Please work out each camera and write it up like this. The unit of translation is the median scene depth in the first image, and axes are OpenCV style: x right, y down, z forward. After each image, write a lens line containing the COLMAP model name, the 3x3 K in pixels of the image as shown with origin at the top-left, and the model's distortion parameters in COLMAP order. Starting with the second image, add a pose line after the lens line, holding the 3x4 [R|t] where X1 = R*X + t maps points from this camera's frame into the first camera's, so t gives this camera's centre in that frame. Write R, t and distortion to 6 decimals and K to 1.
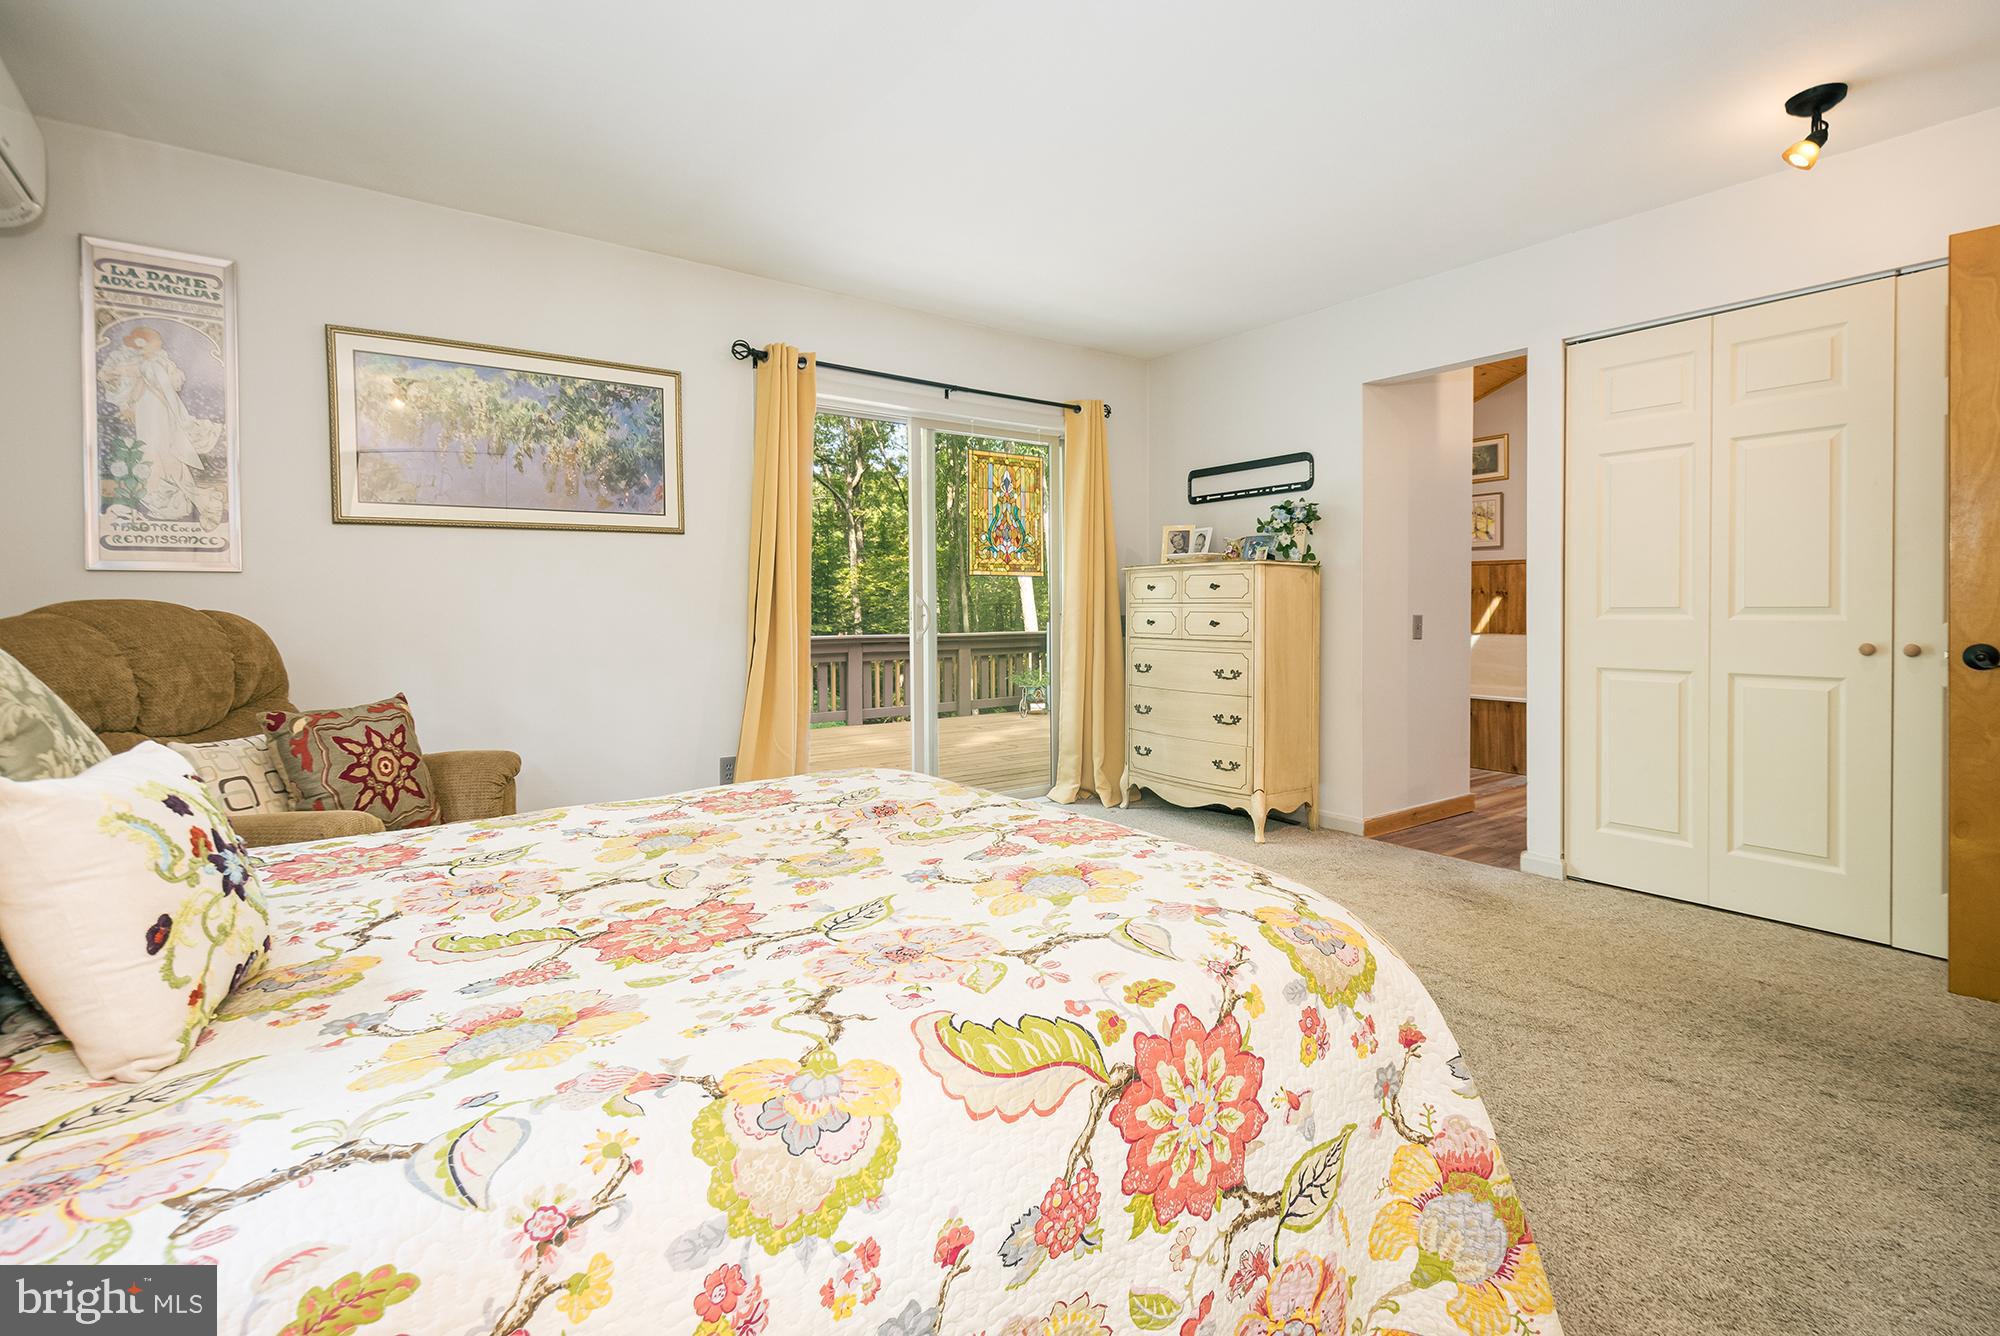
lens RADIAL K [[900.6, 0, 988.1], [0, 900.6, 664.2], [0, 0, 1]] dist [0.001435, -0.000422]
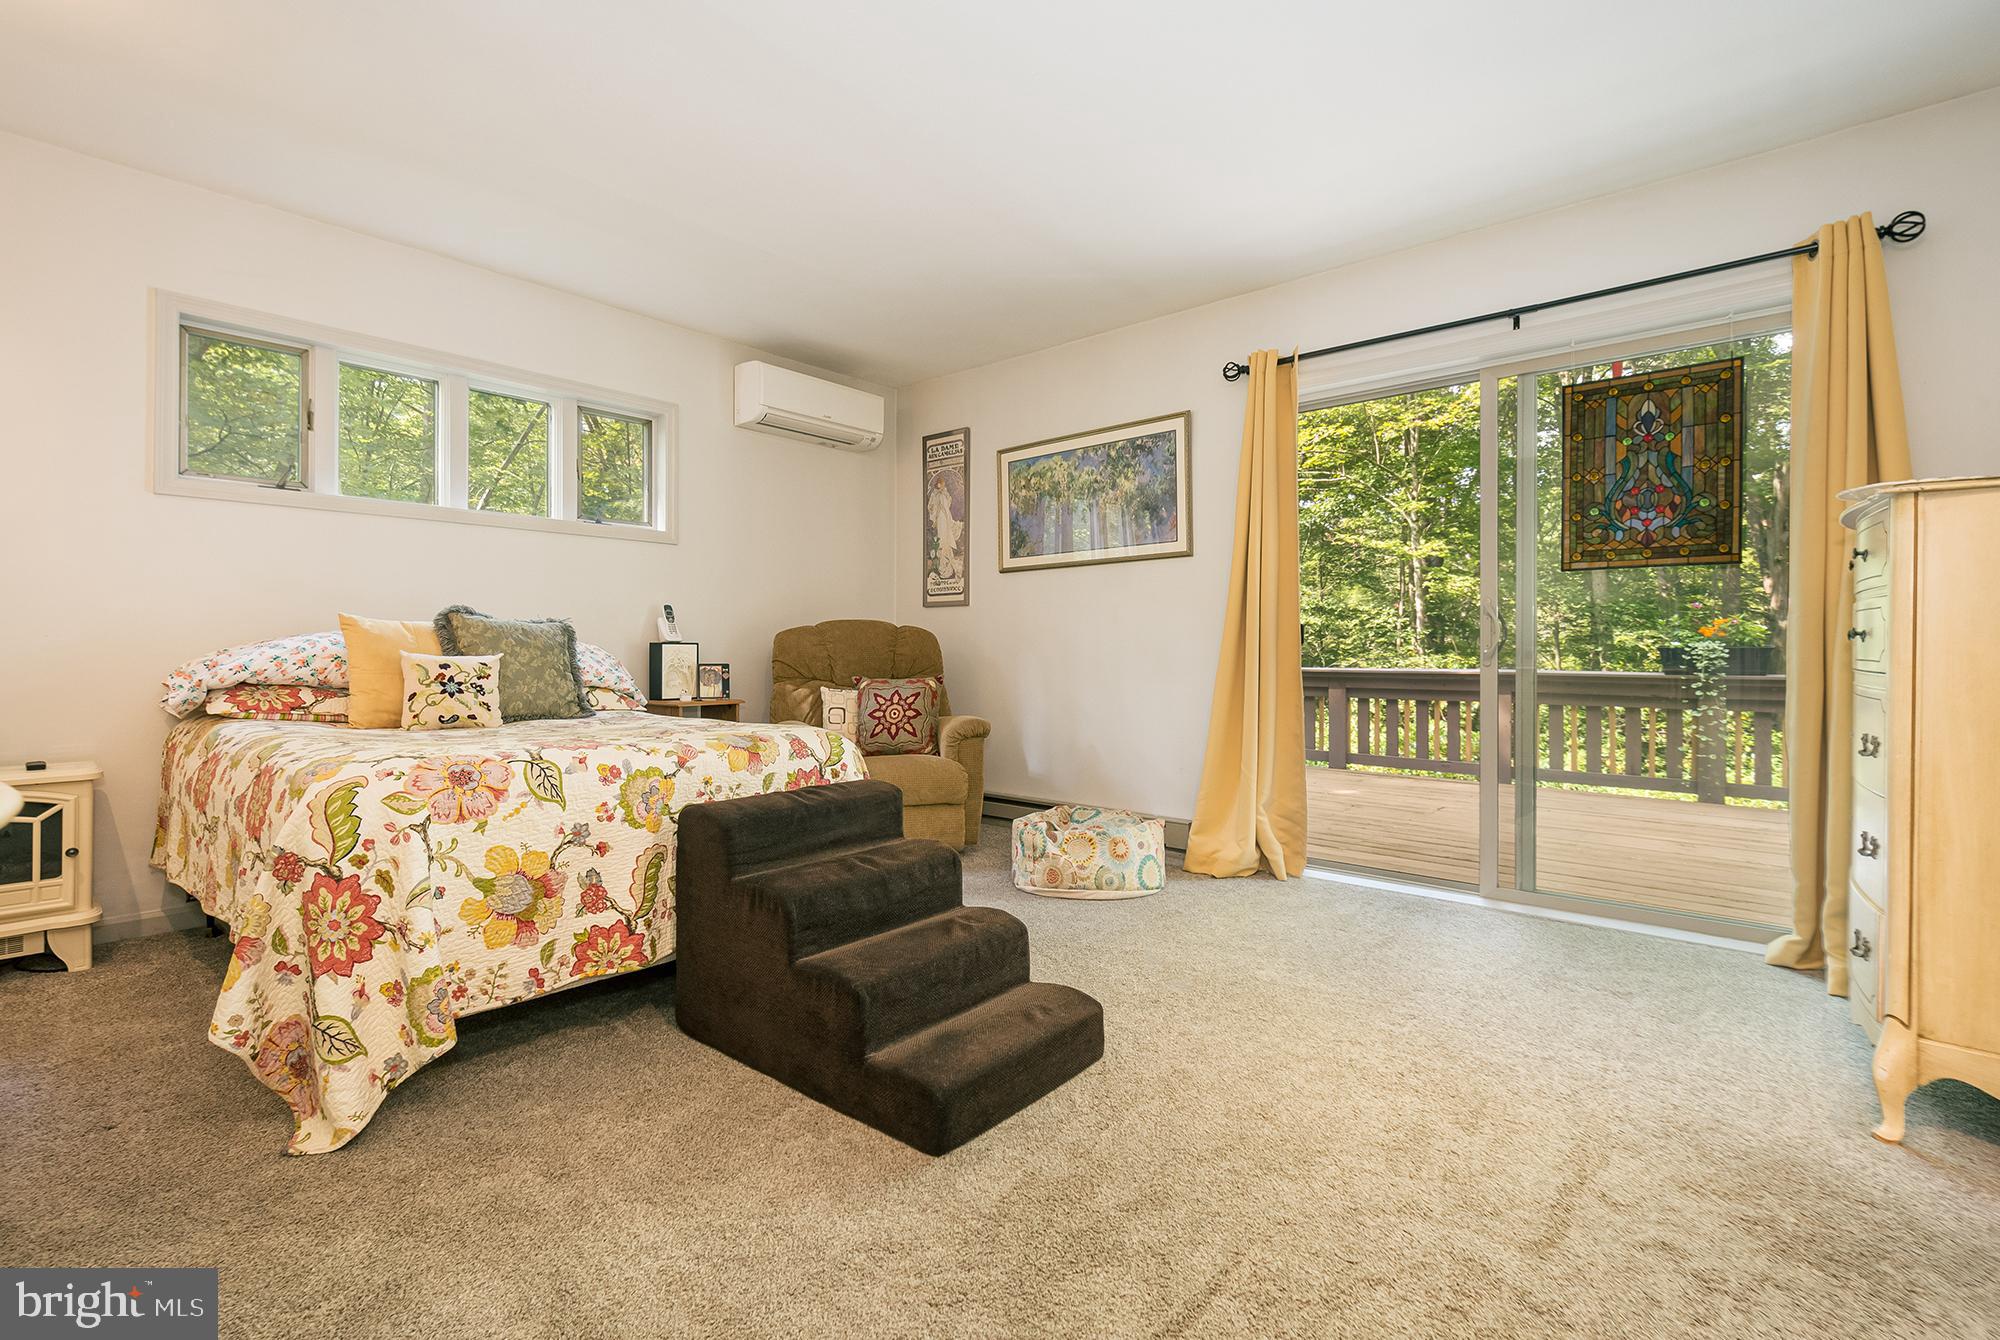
lens RADIAL K [[900.6, 0, 988.1], [0, 900.6, 666.2], [0, 0, 1]] dist [0.001435, -0.000422]
pose [[0.221477, 0.016750, -0.975022, 0.718554], [-0.072181, 0.997391, 0.000739, 0.007319], [0.972491, 0.070214, 0.222108, 0.553603]]
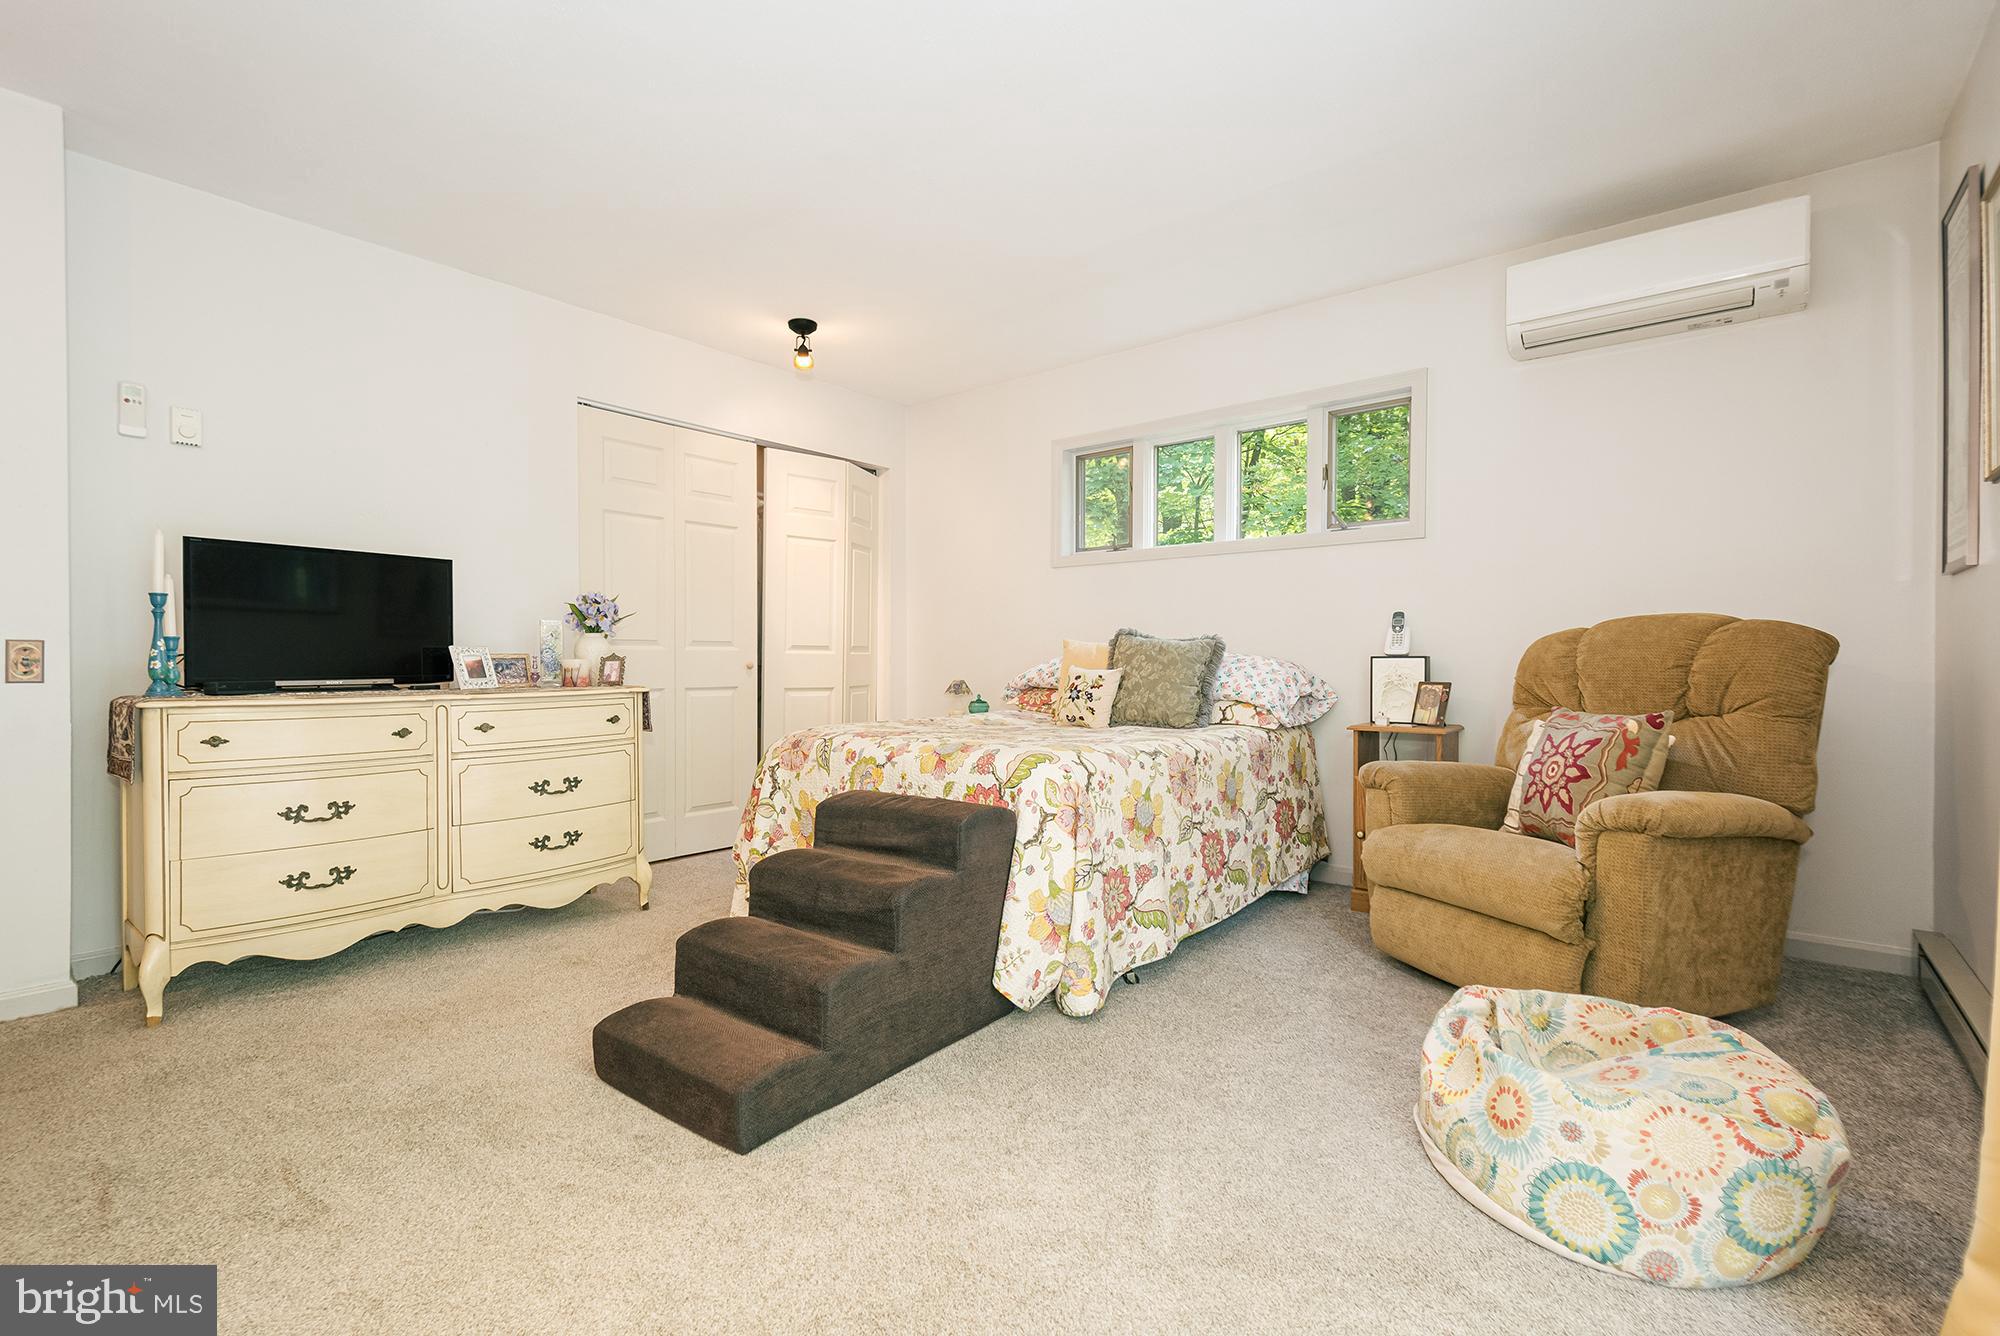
lens RADIAL K [[900.6, 0, 988.1], [0, 900.6, 664.2], [0, 0, 1]] dist [0.001435, -0.000422]
pose [[-0.968492, 0.001779, -0.249038, 0.149314], [-0.016931, 0.997191, 0.072968, -0.049942], [0.248468, 0.074886, -0.965741, 1.281668]]
